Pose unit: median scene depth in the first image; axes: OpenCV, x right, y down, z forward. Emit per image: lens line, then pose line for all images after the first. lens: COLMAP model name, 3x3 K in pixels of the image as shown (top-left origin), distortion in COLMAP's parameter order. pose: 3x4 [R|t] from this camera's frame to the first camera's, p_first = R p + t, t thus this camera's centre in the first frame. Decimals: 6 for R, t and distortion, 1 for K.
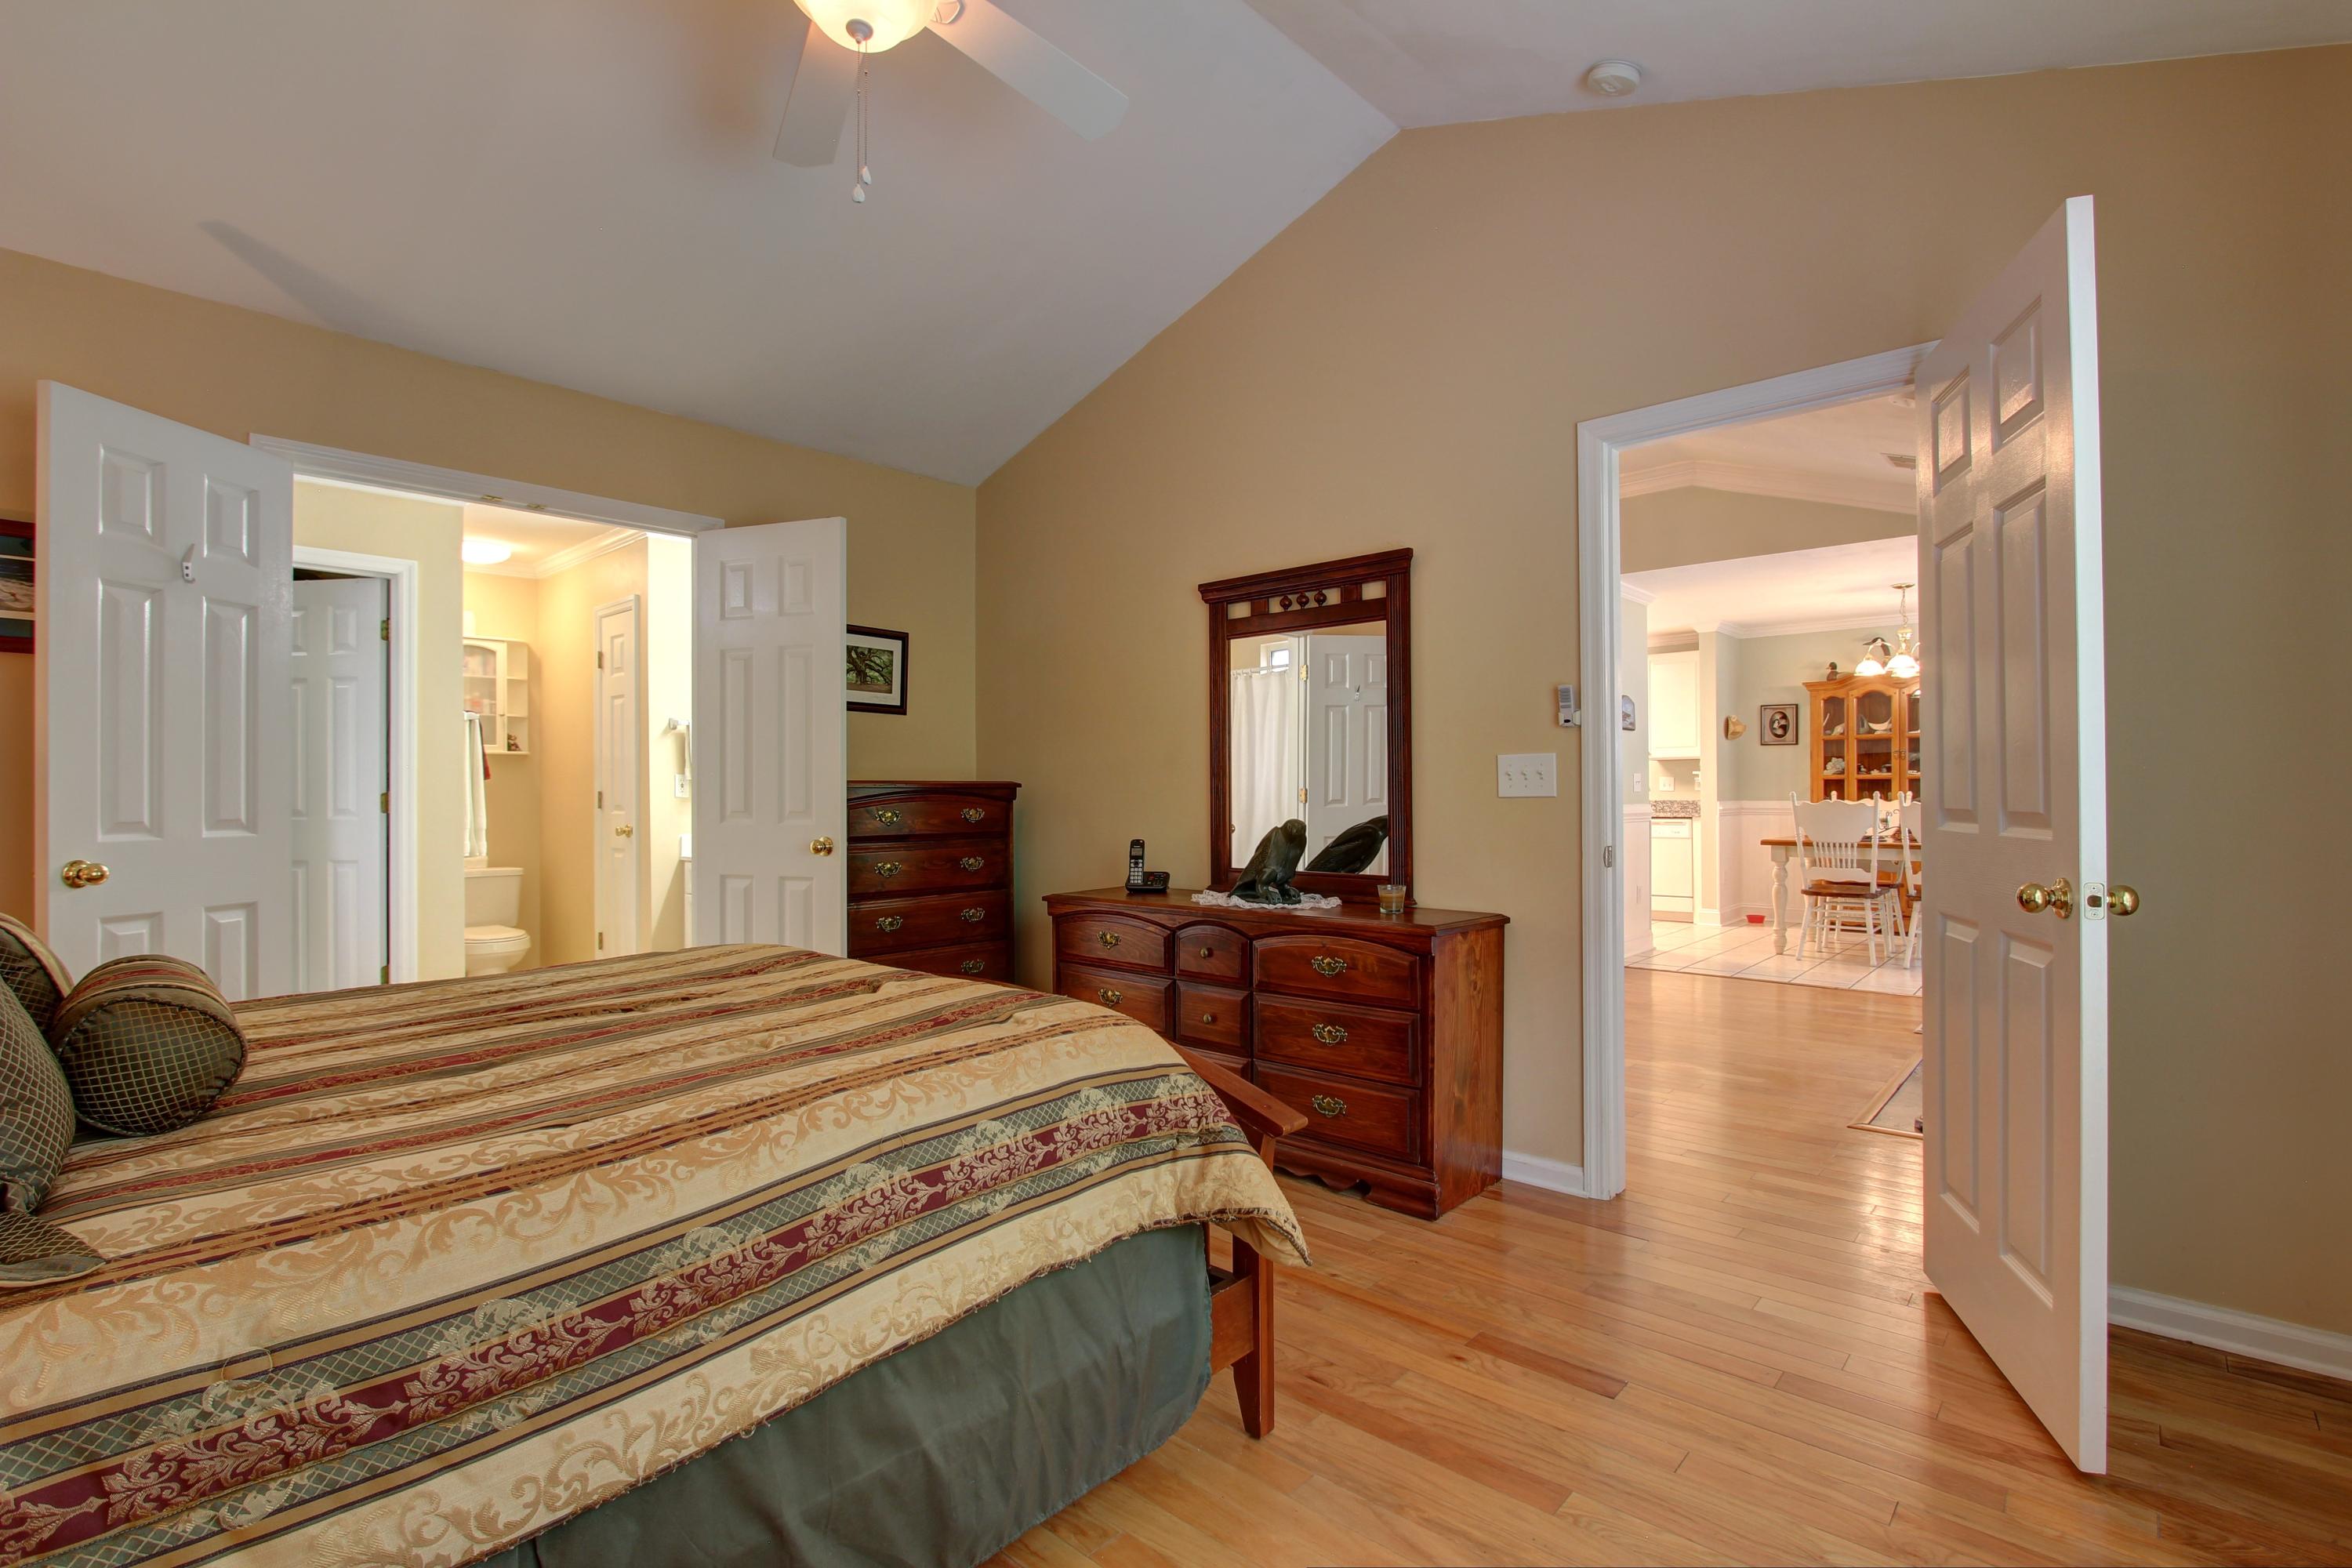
lens RADIAL K [[1080.8, 0, 1169.9], [0, 1080.8, 779.6], [0, 0, 1]] dist [-0.017692, 0.000687]
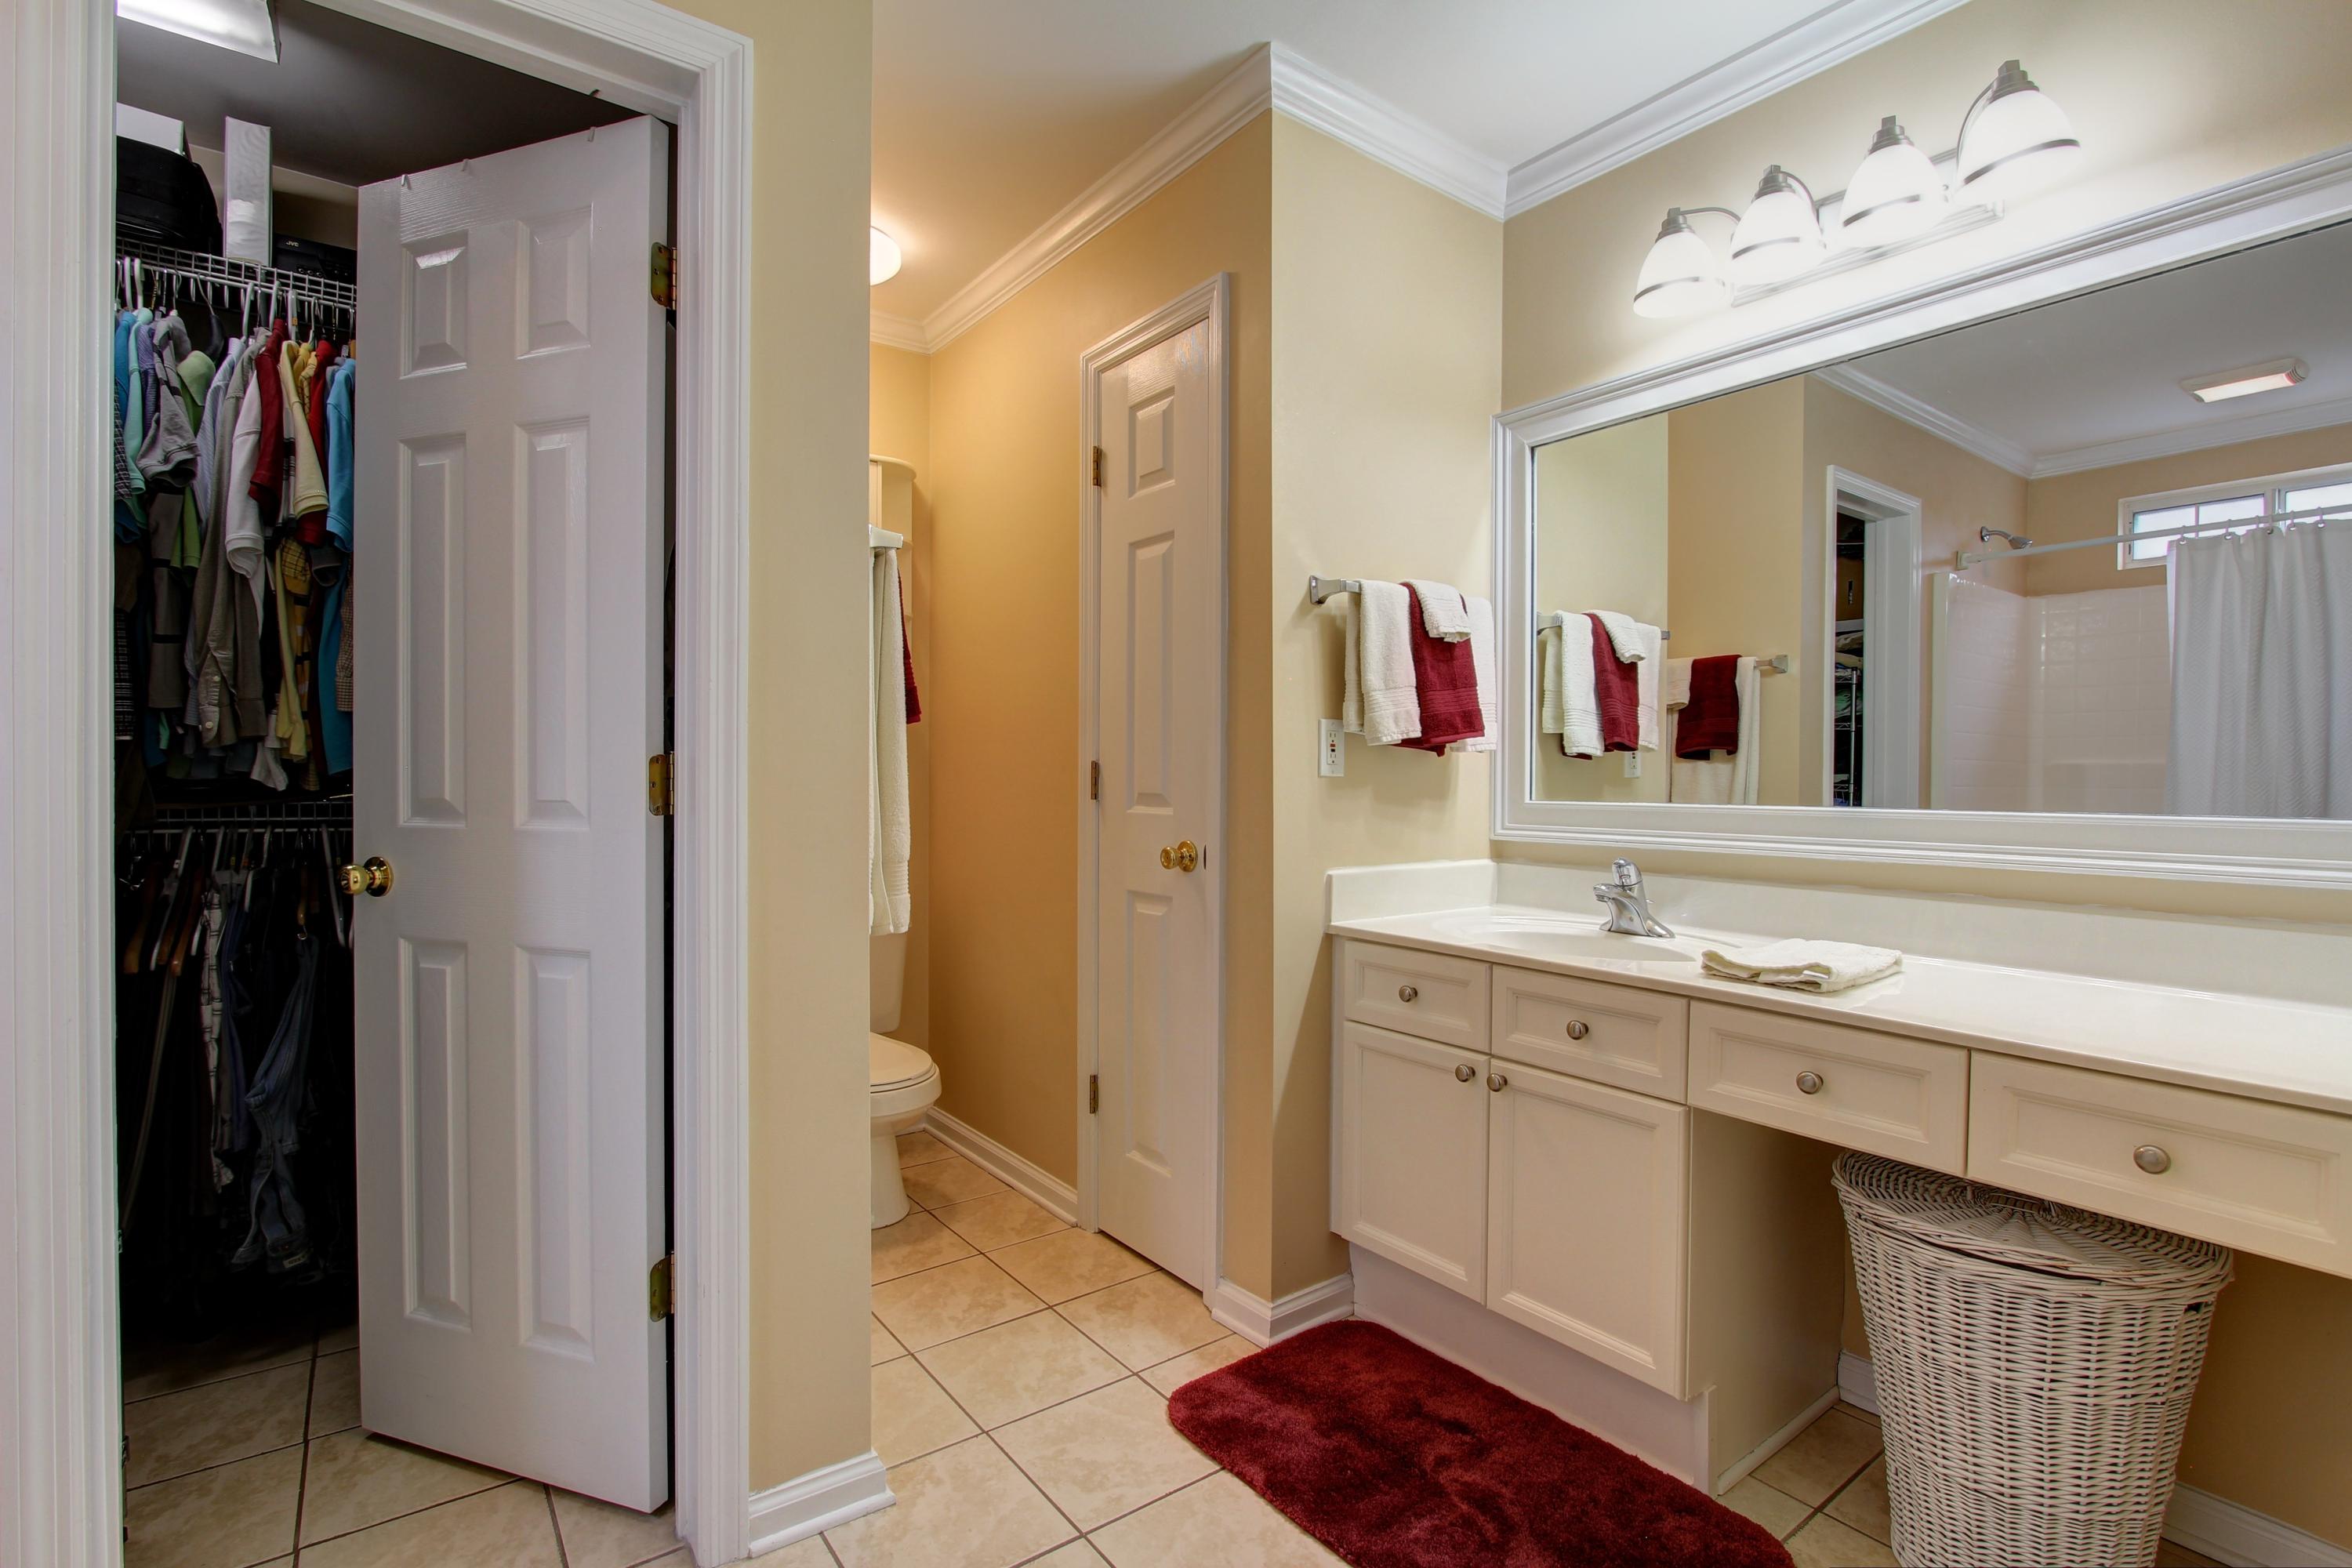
lens RADIAL K [[1080.8, 0, 1169.7], [0, 1080.8, 782.3], [0, 0, 1]] dist [-0.017692, 0.000687]
pose [[0.981321, 0.012041, -0.192000, -0.507021], [-0.008367, 0.999766, 0.019935, 0.012819], [0.192196, -0.017956, 0.981192, 0.692820]]
